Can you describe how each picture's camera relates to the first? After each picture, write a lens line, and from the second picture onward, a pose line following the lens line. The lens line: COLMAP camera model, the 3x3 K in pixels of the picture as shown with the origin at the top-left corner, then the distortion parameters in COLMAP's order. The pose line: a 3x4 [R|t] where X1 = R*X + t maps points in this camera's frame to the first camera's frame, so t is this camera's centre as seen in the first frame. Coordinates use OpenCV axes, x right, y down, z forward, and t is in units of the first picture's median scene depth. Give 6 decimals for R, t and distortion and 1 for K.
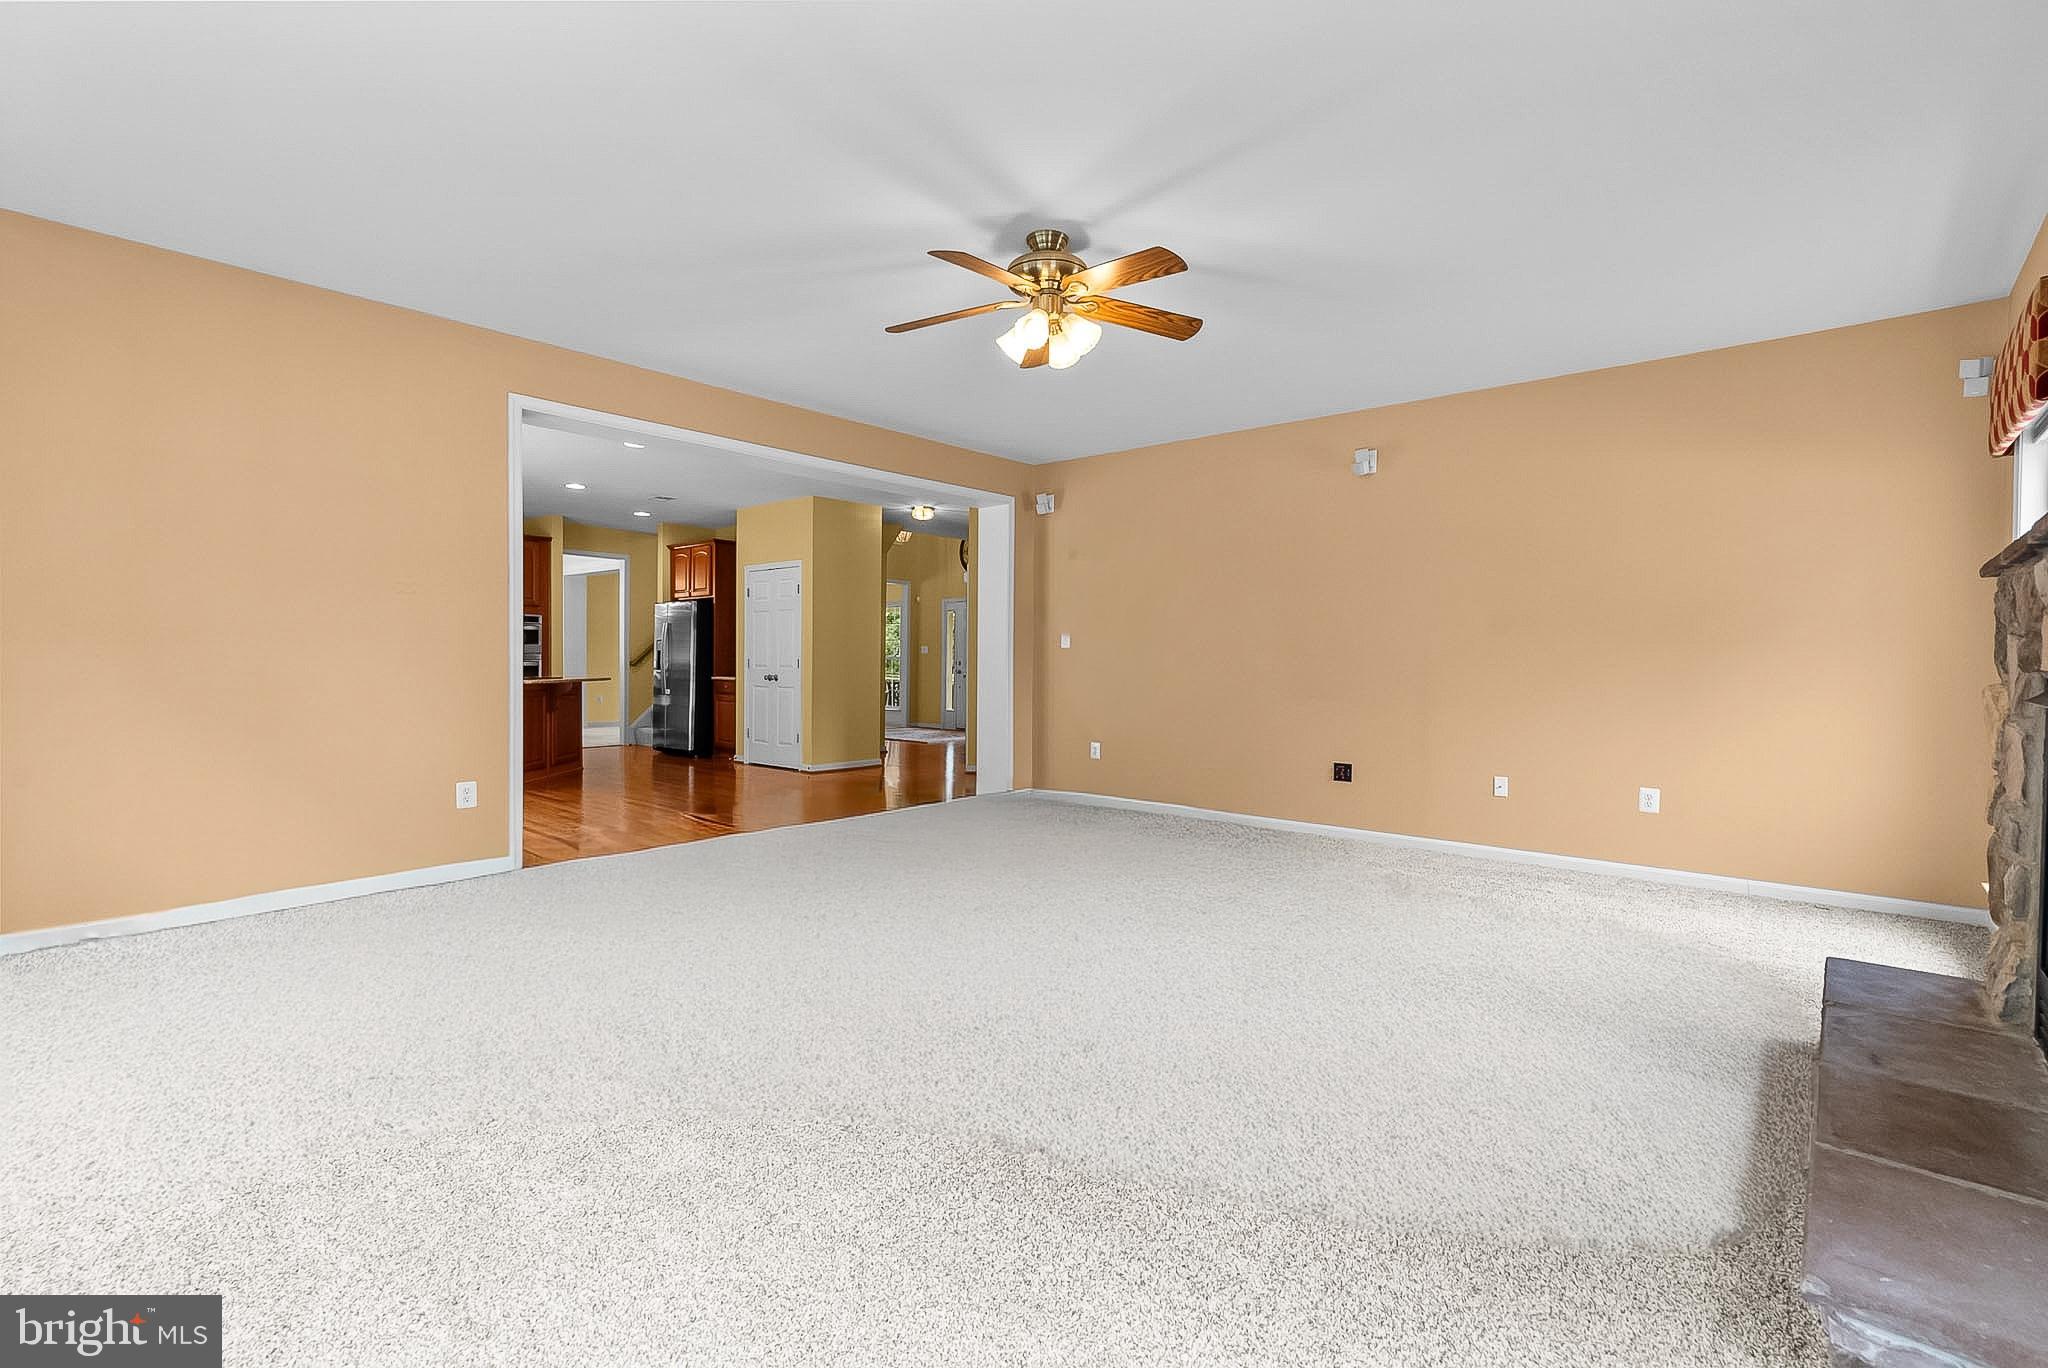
lens RADIAL K [[949.0, 0, 1024.0], [0, 949.0, 684.0], [0, 0, 1]] dist [0.000533, 0.000190]
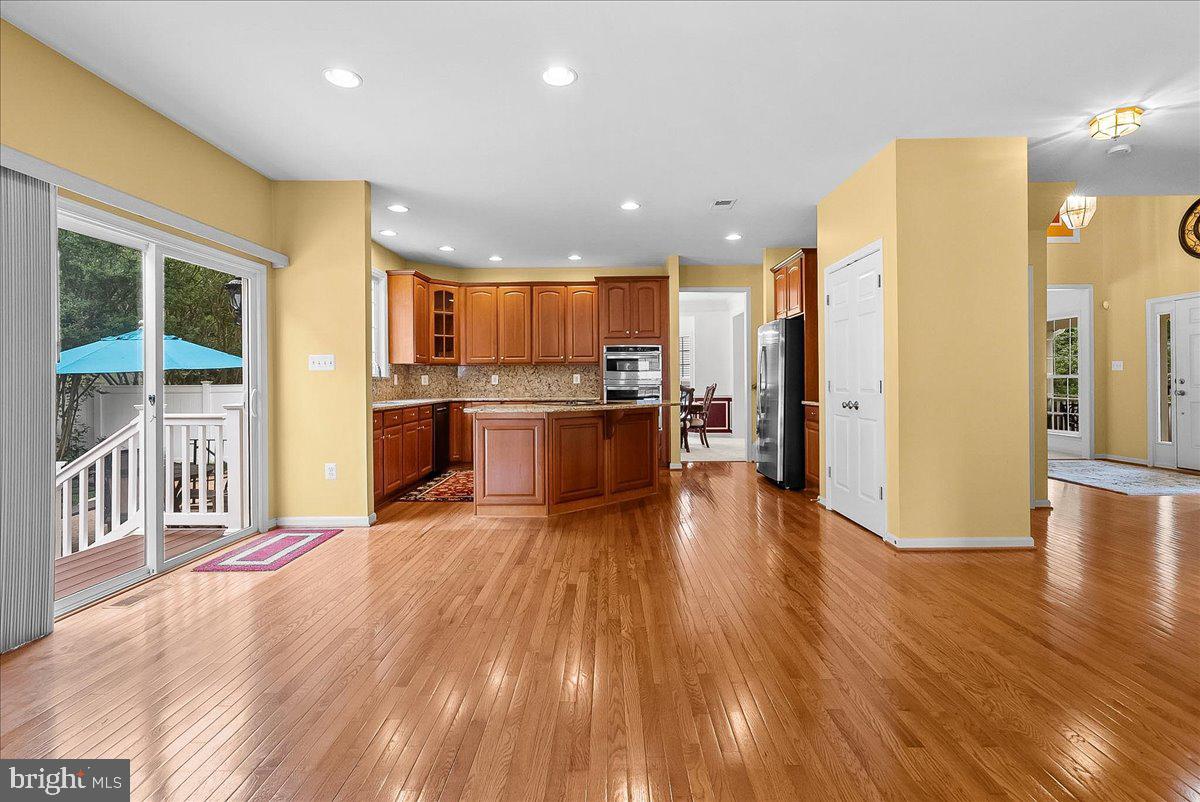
lens RADIAL K [[562.7, 0, 599.5], [0, 562.7, 376.1], [0, 0, 1]] dist [0.000327, 0.000609]
pose [[0.664737, -0.023298, -0.746714, -0.057505], [-0.004913, 0.999356, -0.035554, -0.011507], [0.747062, 0.027303, 0.664194, 0.503286]]
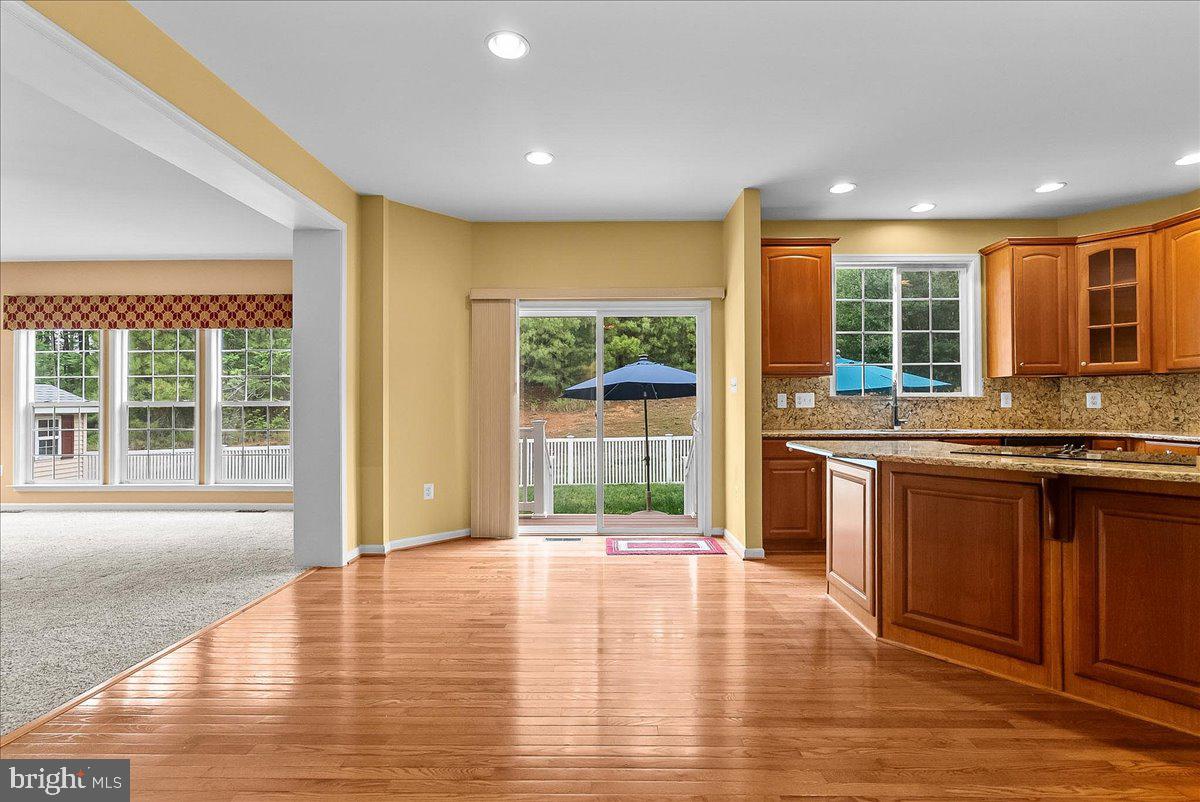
lens RADIAL K [[556.1, 0, 600.0], [0, 556.1, 401.0], [0, 0, 1]] dist [0.000533, 0.000190]
pose [[-0.745758, -0.010341, -0.666137, -0.150281], [-0.022947, 0.999685, 0.010170, -0.024960], [0.665821, 0.022871, -0.745760, 0.868715]]
